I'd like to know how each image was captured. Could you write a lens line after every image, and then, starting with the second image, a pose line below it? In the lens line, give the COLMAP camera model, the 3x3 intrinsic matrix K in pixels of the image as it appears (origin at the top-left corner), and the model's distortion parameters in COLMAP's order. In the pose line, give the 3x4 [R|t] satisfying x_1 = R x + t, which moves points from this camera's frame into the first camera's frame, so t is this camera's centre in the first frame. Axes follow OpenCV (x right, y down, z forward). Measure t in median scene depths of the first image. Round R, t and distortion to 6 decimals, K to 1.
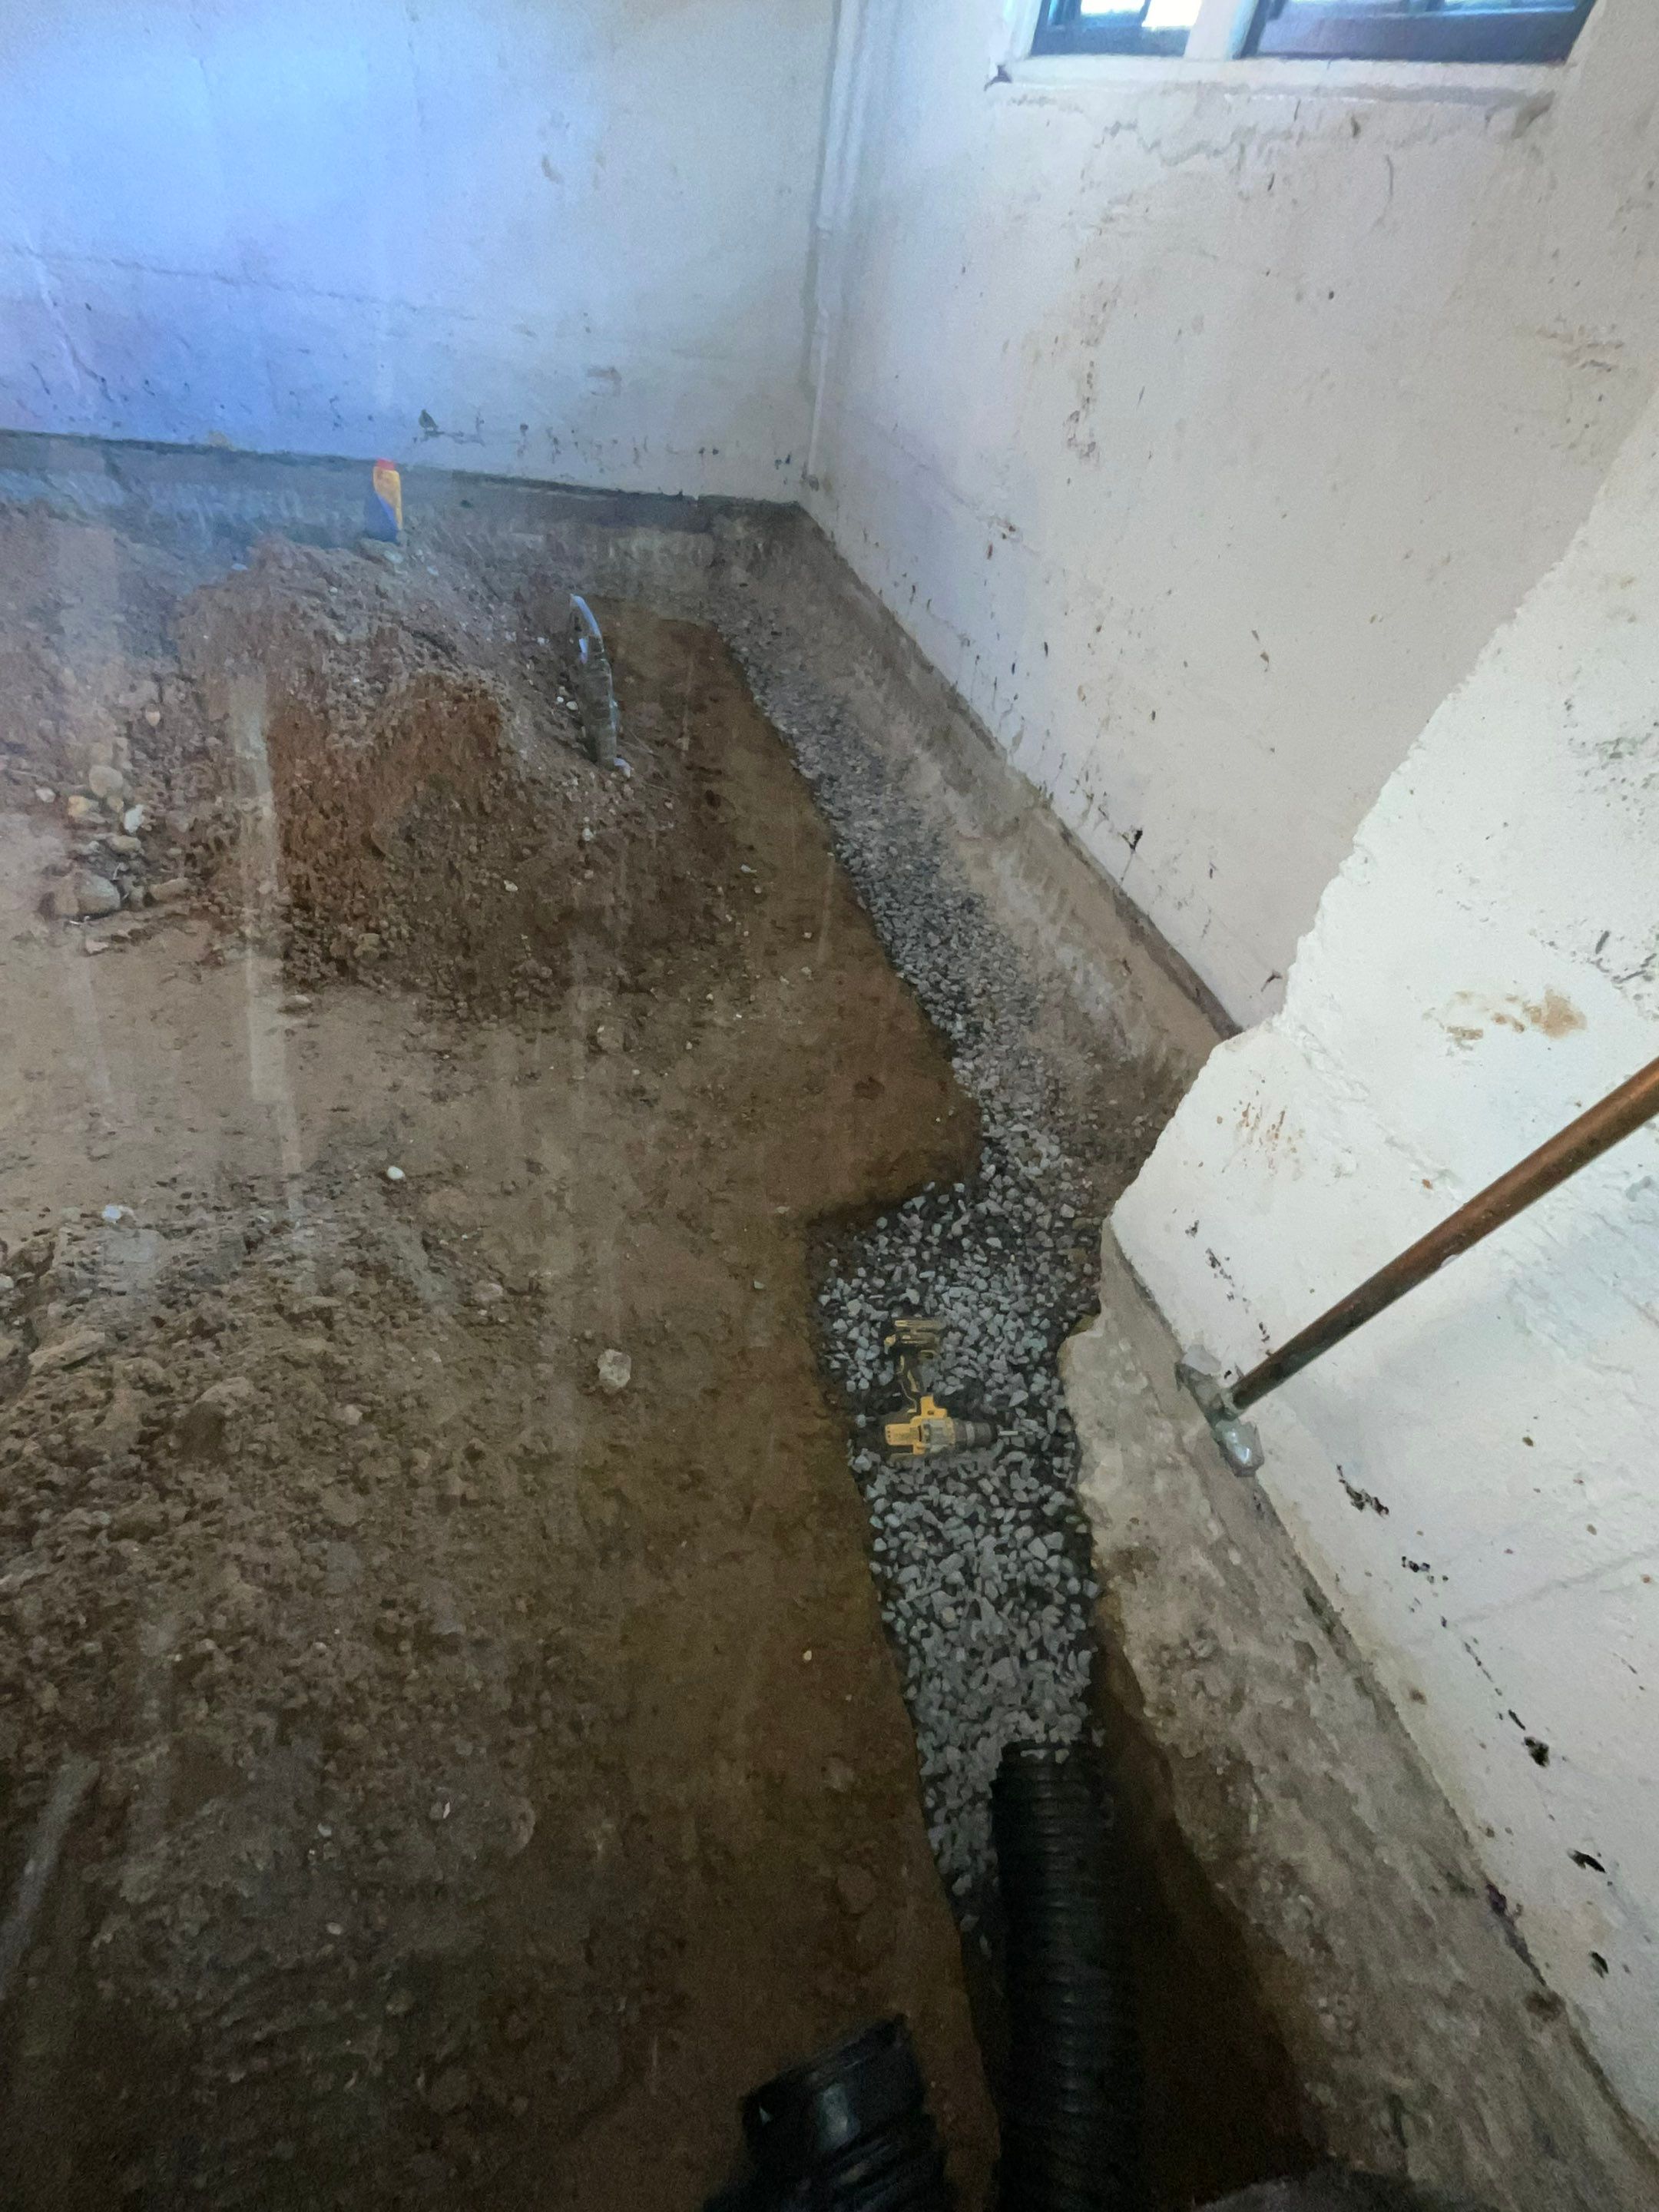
lens RADIAL K [[888.5, 0, 824.8], [0, 888.5, 1101.8], [0, 0, 1]] dist [0.002338, -0.000364]
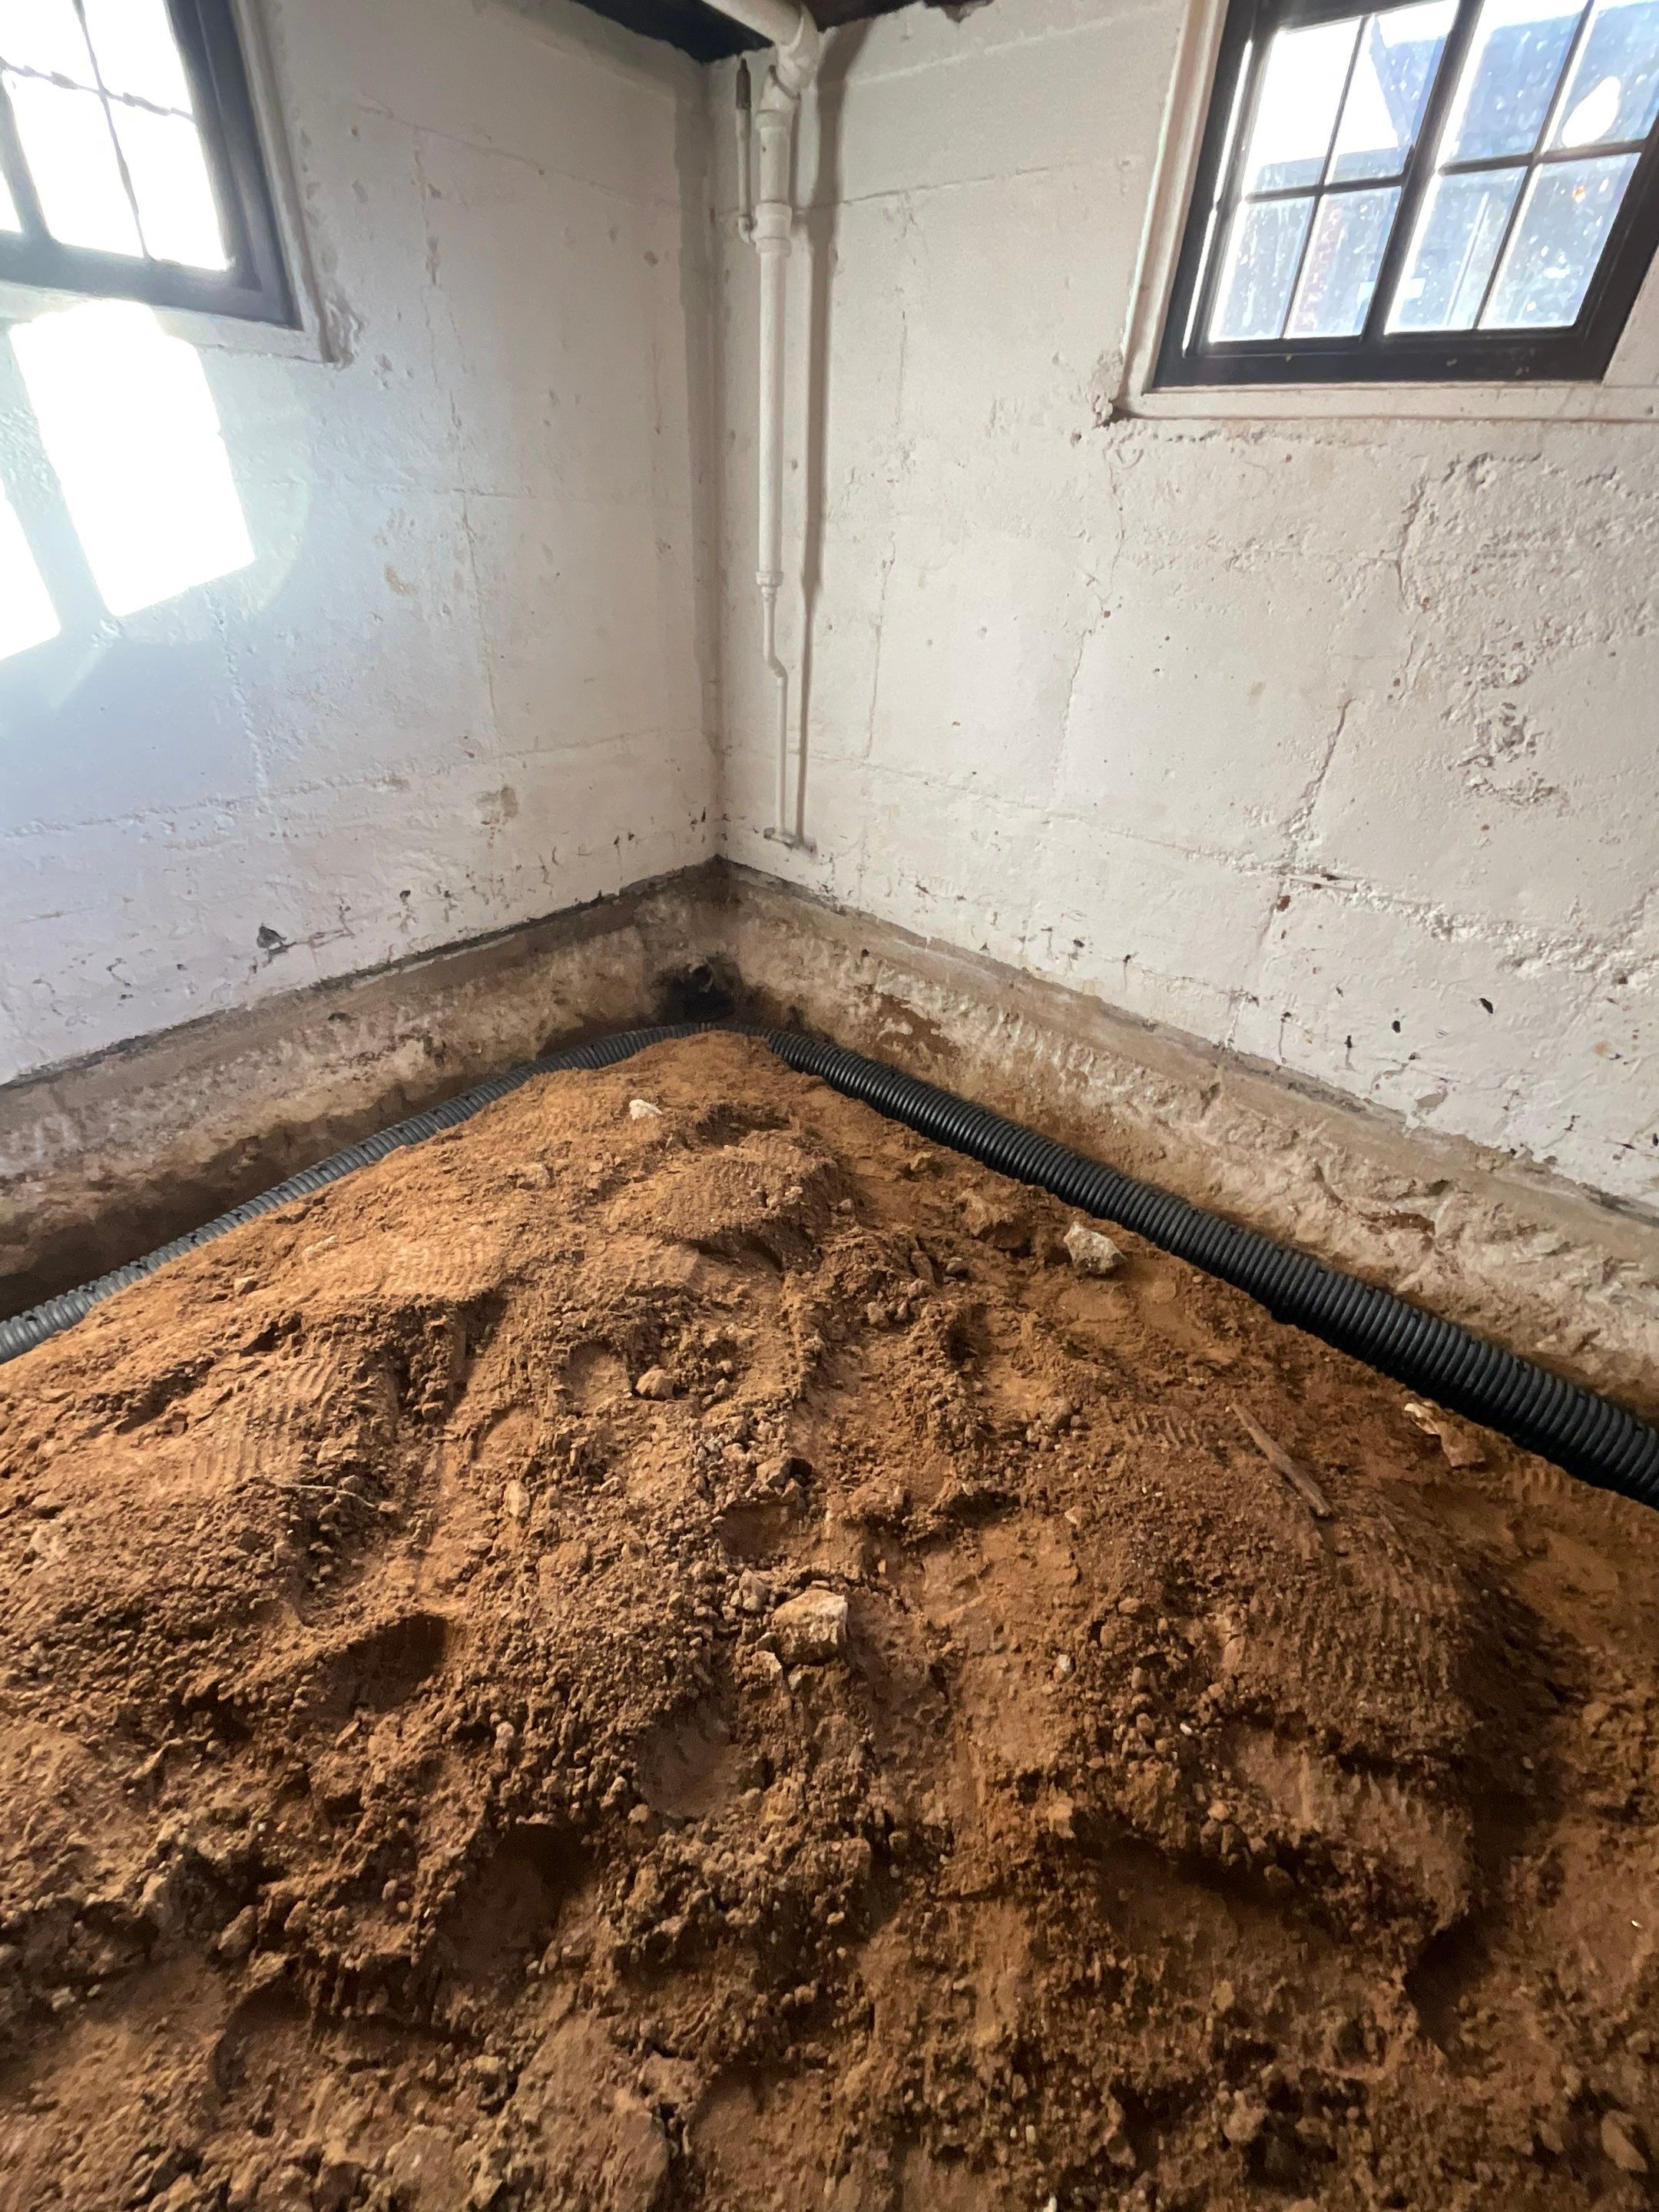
lens RADIAL K [[888.5, 0, 824.8], [0, 888.5, 1101.8], [0, 0, 1]] dist [0.002338, -0.000364]
pose [[0.837949, -0.395627, 0.375926, -0.353873], [0.449654, 0.890852, -0.064754, -0.388387], [-0.309276, 0.223297, 0.924384, 0.275859]]
